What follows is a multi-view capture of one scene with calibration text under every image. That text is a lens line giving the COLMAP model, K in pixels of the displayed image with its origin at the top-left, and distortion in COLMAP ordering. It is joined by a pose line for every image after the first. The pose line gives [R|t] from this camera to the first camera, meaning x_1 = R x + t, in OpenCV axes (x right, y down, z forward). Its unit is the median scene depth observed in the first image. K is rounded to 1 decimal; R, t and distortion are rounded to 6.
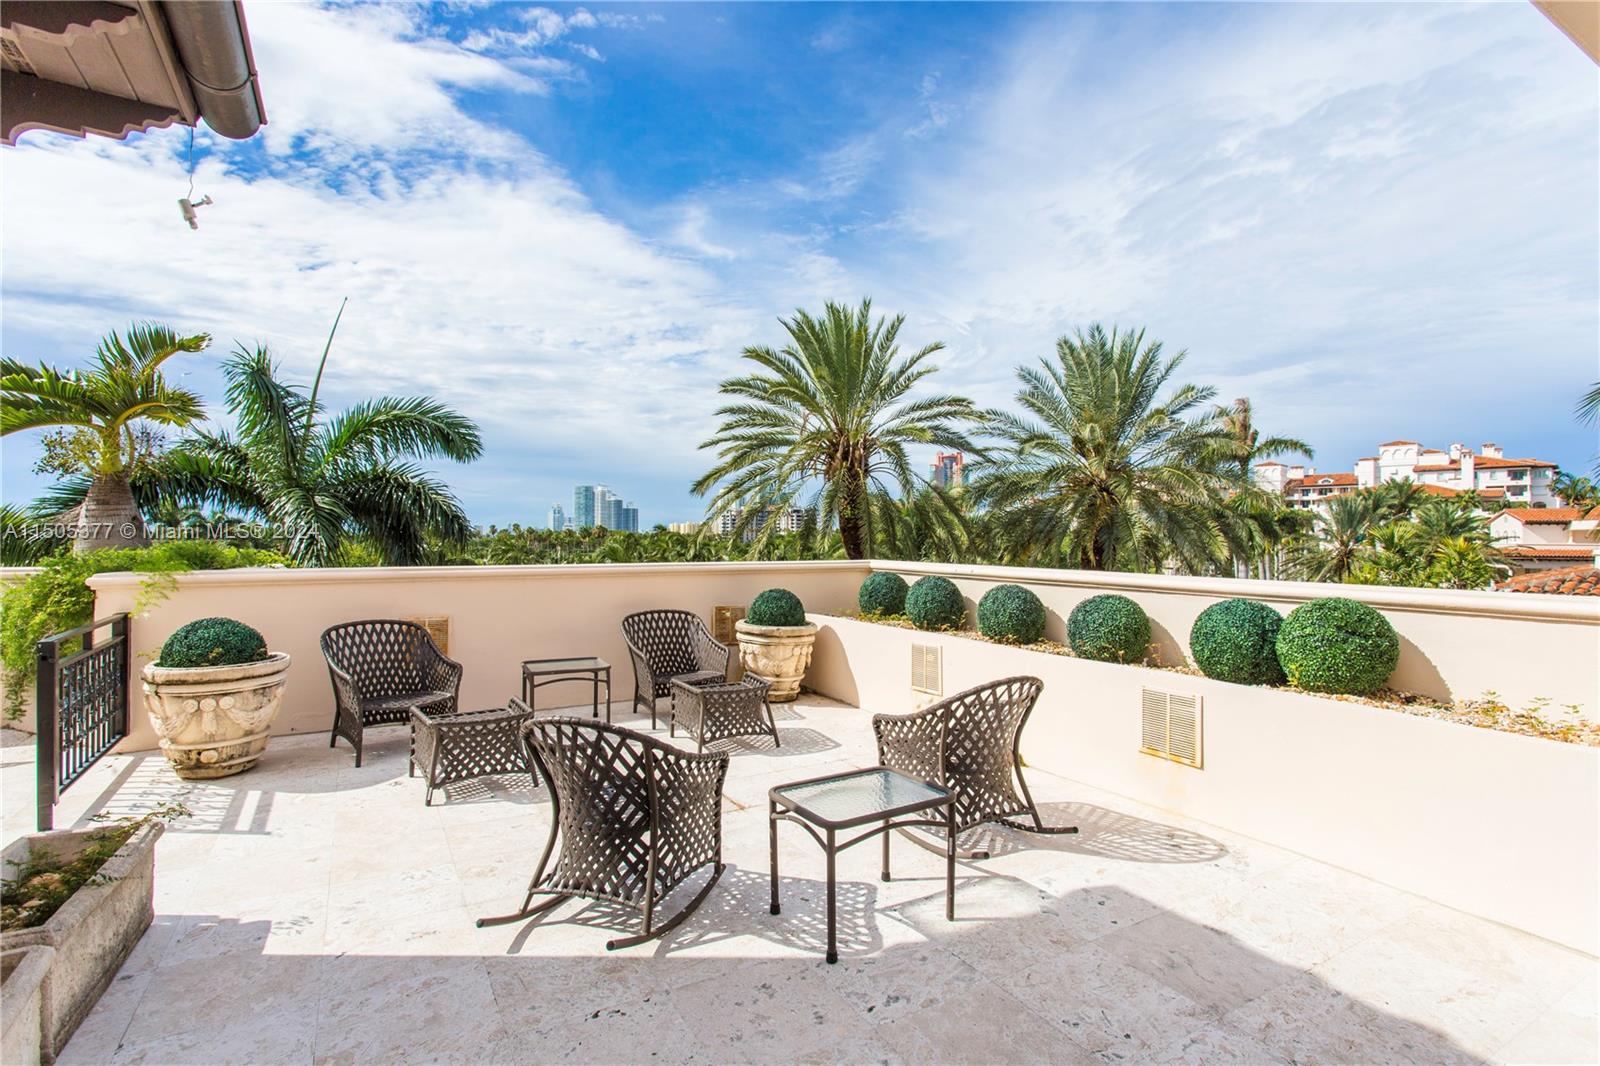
lens RADIAL K [[789.7, 0, 831.2], [0, 789.7, 531.9], [0, 0, 1]] dist [-0.000447, 0.000301]
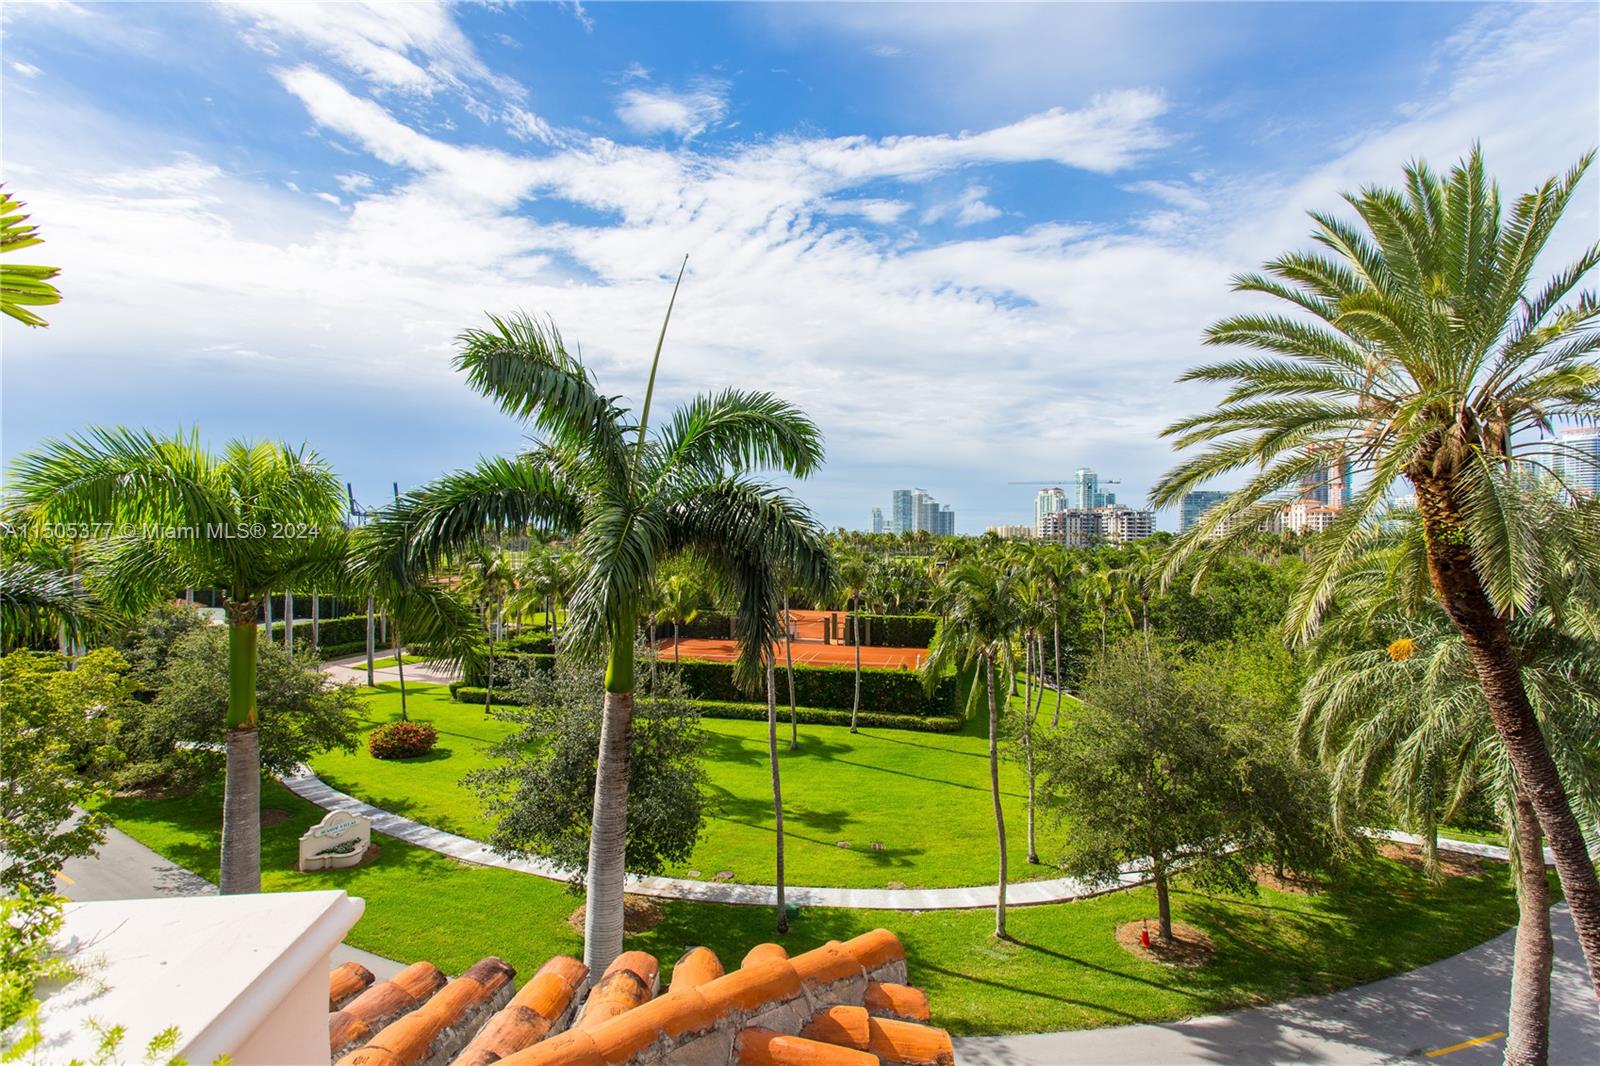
lens RADIAL K [[771.7, 0, 800.0], [0, 771.7, 533.0], [0, 0, 1]] dist [0.016059, 0.000180]
pose [[0.909794, 0.003934, -0.415041, -0.143529], [-0.003948, 0.999992, 0.000824, -0.023394], [0.415041, 0.000889, 0.909802, 0.257767]]
